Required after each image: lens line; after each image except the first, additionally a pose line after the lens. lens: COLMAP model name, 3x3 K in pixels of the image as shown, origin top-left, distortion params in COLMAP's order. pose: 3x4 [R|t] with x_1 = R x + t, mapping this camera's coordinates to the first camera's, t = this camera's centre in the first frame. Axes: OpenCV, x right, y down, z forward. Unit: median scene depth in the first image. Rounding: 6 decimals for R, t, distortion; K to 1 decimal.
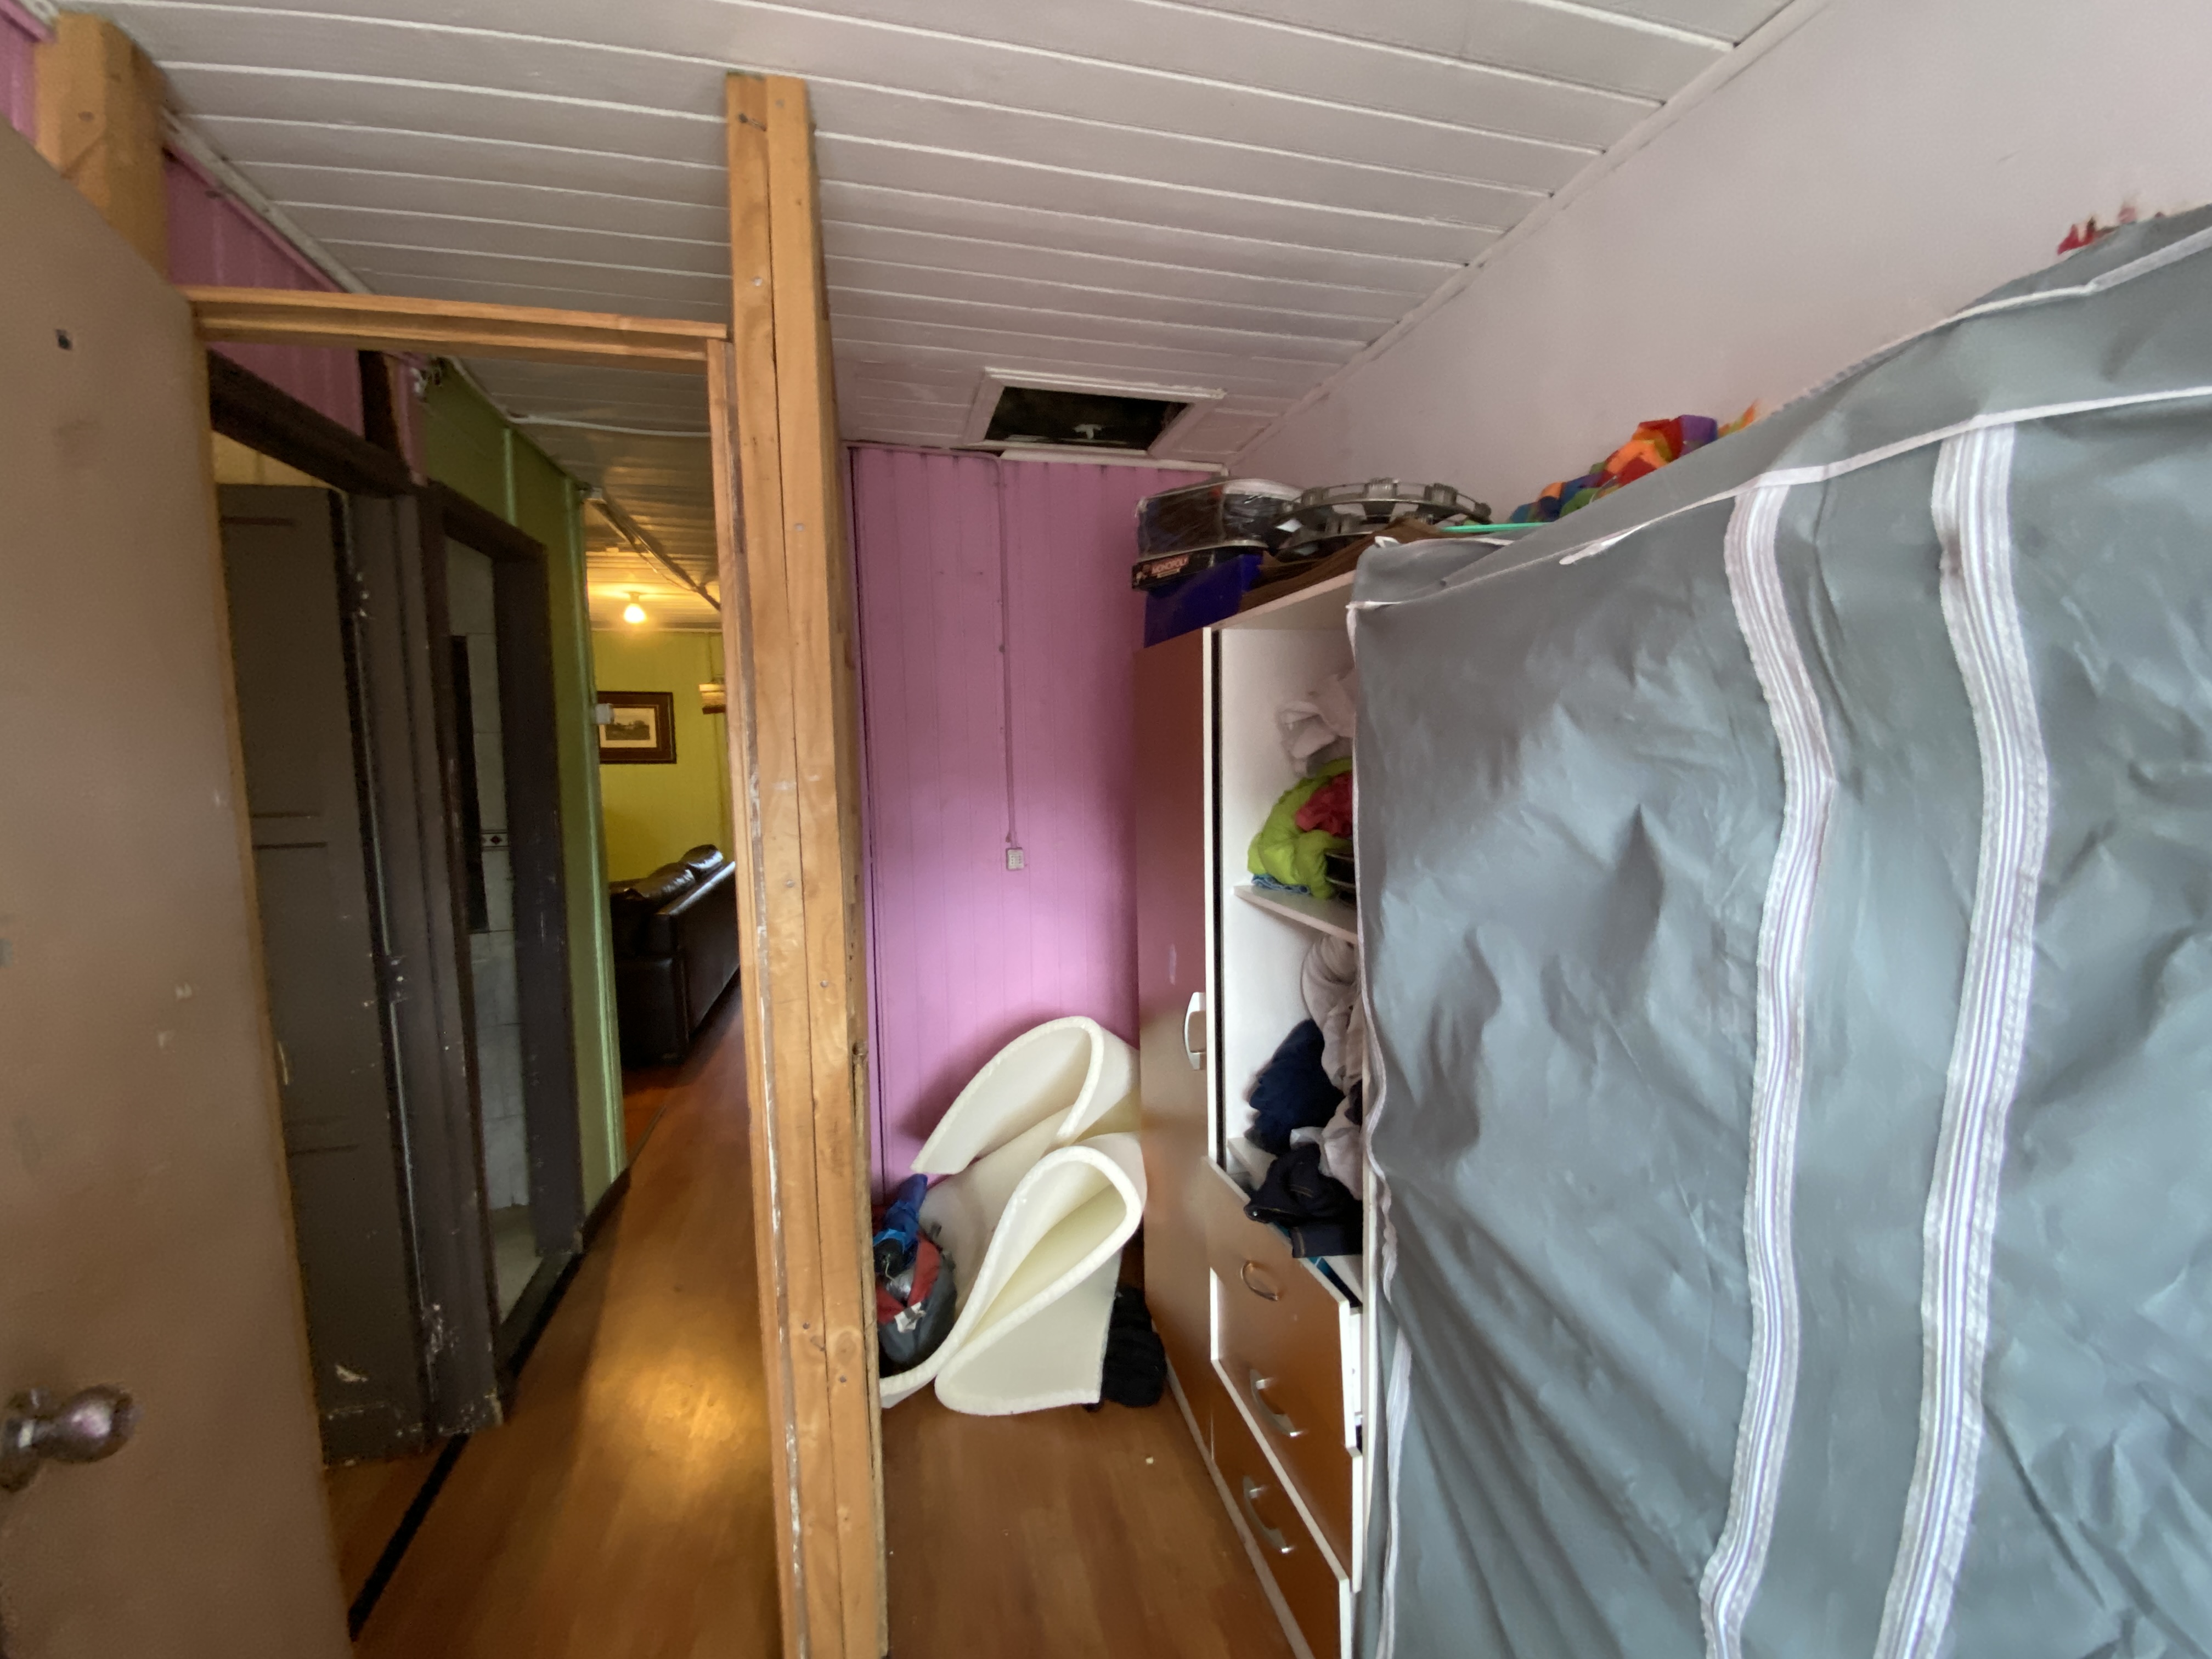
lens RADIAL K [[898.4, 0, 1106.0], [0, 898.4, 829.5], [0, 0, 1]] dist [0.031452, -0.026656]
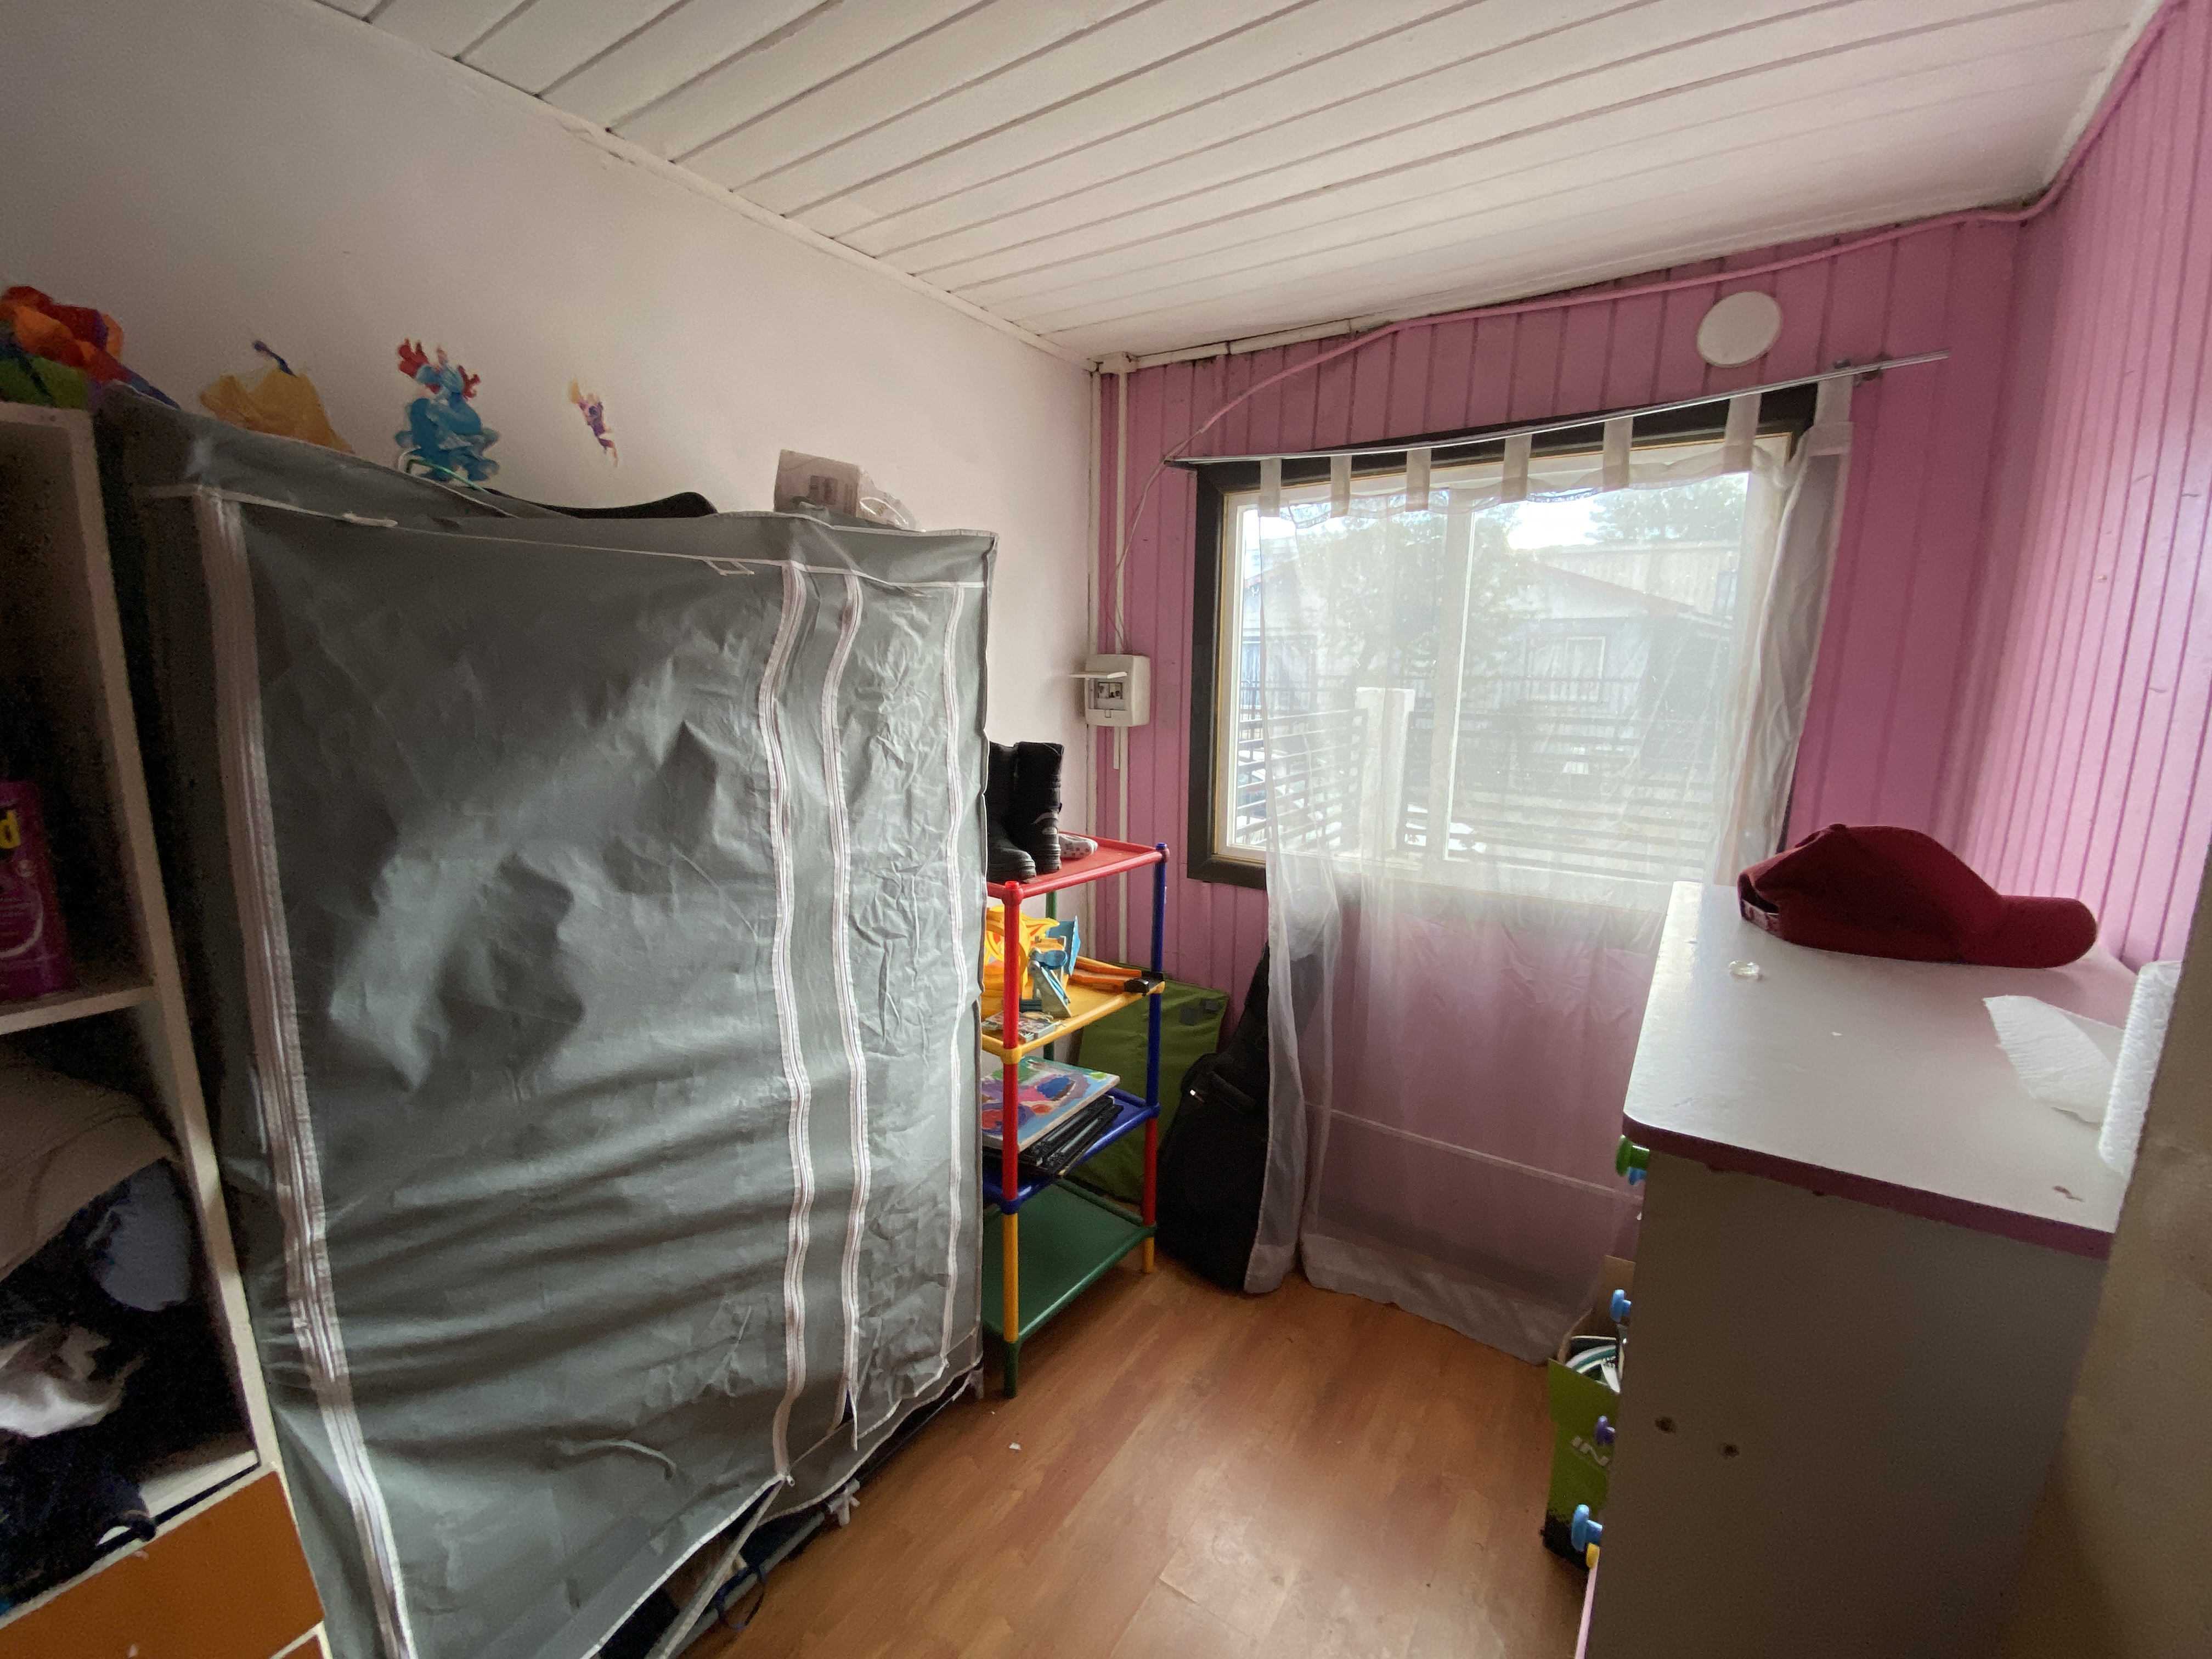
lens RADIAL K [[898.4, 0, 1106.0], [0, 898.4, 829.5], [0, 0, 1]] dist [0.031452, -0.026656]
pose [[-0.671991, -0.133323, 0.728460, -1.267192], [0.065918, 0.968988, 0.238153, -0.195778], [-0.737620, 0.208055, -0.642362, 1.682180]]
